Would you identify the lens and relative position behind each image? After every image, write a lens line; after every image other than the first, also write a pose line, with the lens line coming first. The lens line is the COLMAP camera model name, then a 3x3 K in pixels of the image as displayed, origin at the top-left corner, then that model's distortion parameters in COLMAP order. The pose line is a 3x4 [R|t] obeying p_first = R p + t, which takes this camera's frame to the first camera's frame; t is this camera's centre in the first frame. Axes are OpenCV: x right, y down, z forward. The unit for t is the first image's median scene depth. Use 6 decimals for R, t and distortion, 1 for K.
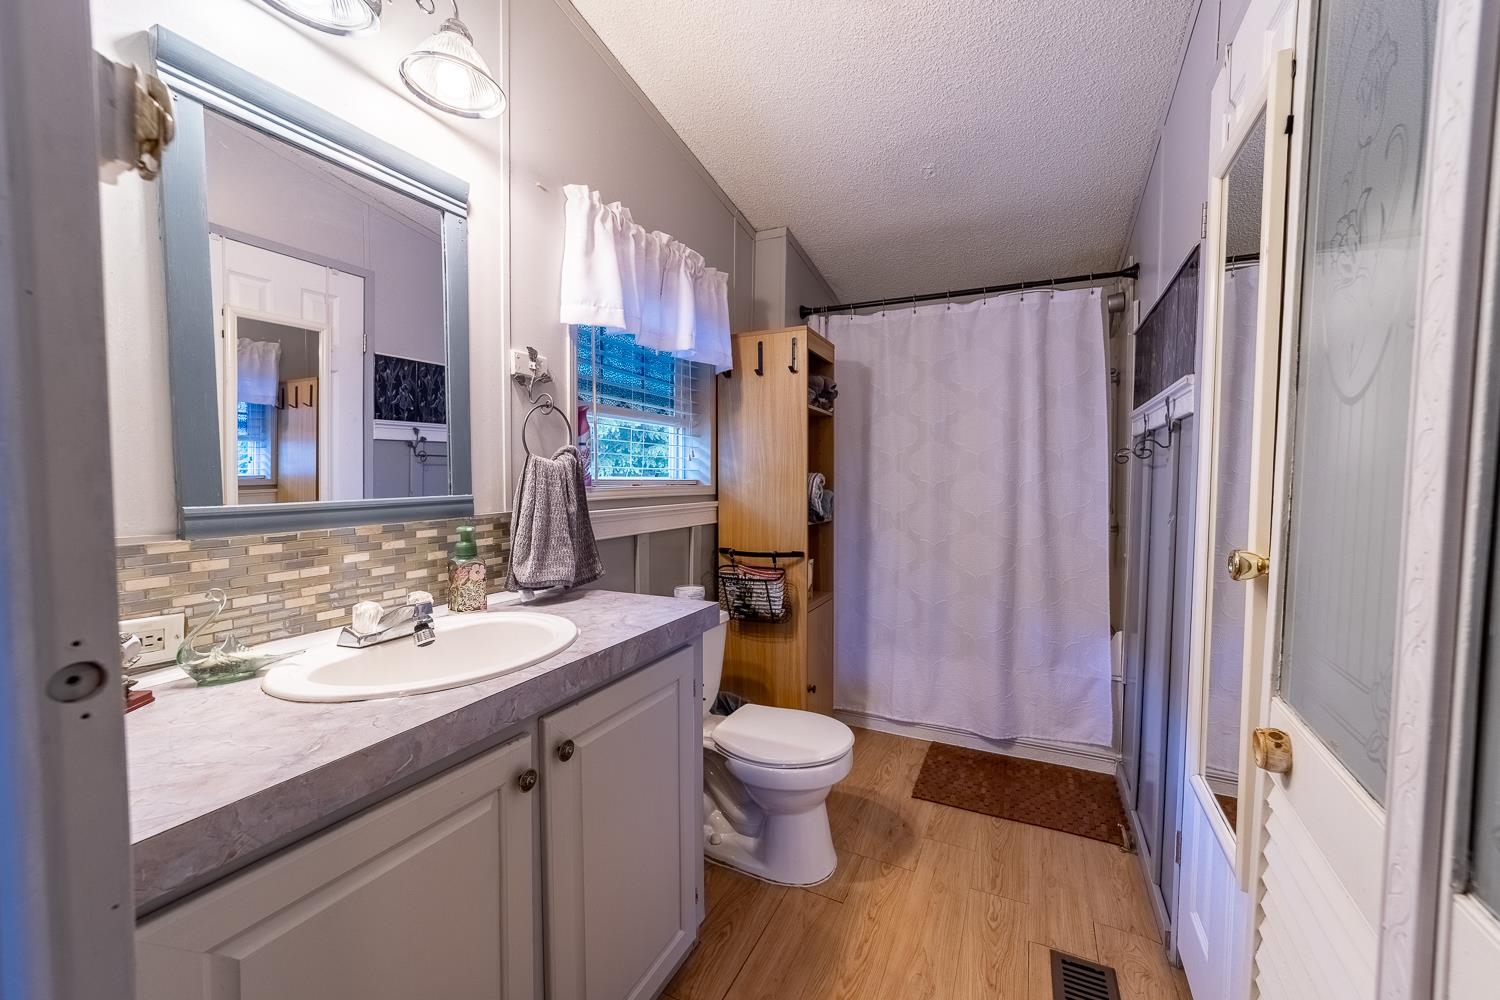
lens RADIAL K [[575.0, 0, 775.5], [0, 575.0, 503.3], [0, 0, 1]] dist [-0.013483, 0.005084]
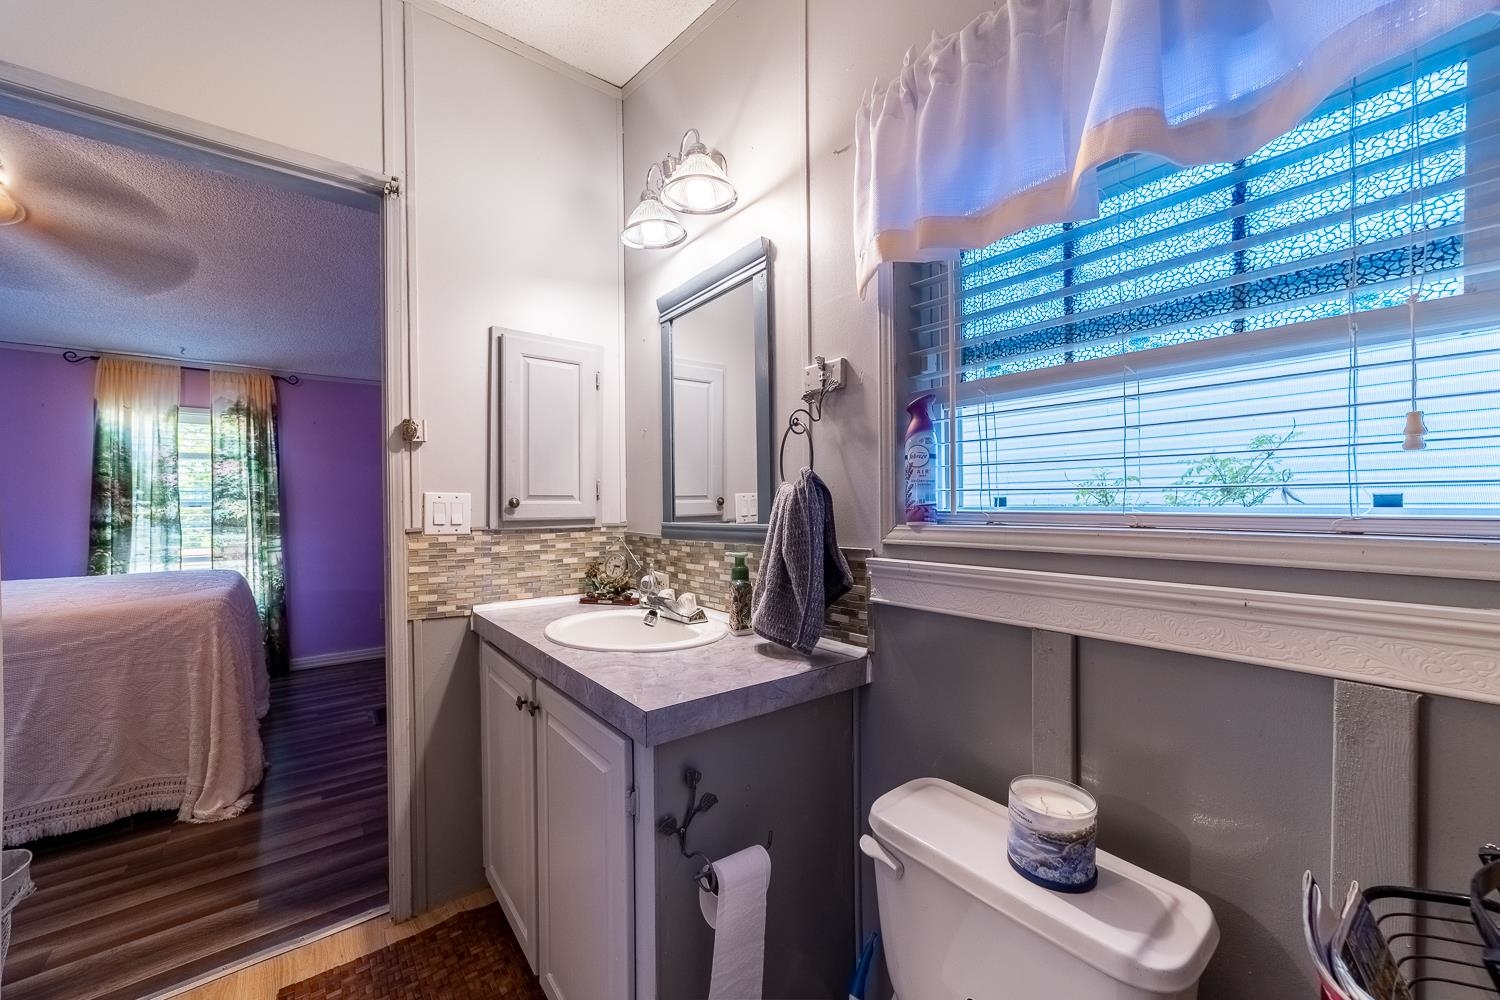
lens RADIAL K [[575.0, 0, 758.1], [0, 575.0, 509.2], [0, 0, 1]] dist [-0.013483, 0.005084]
pose [[-0.461222, 0.002729, -0.887280, 0.497476], [-0.039873, 0.998921, 0.023799, -0.080574], [0.886388, 0.046355, -0.460616, 1.758799]]
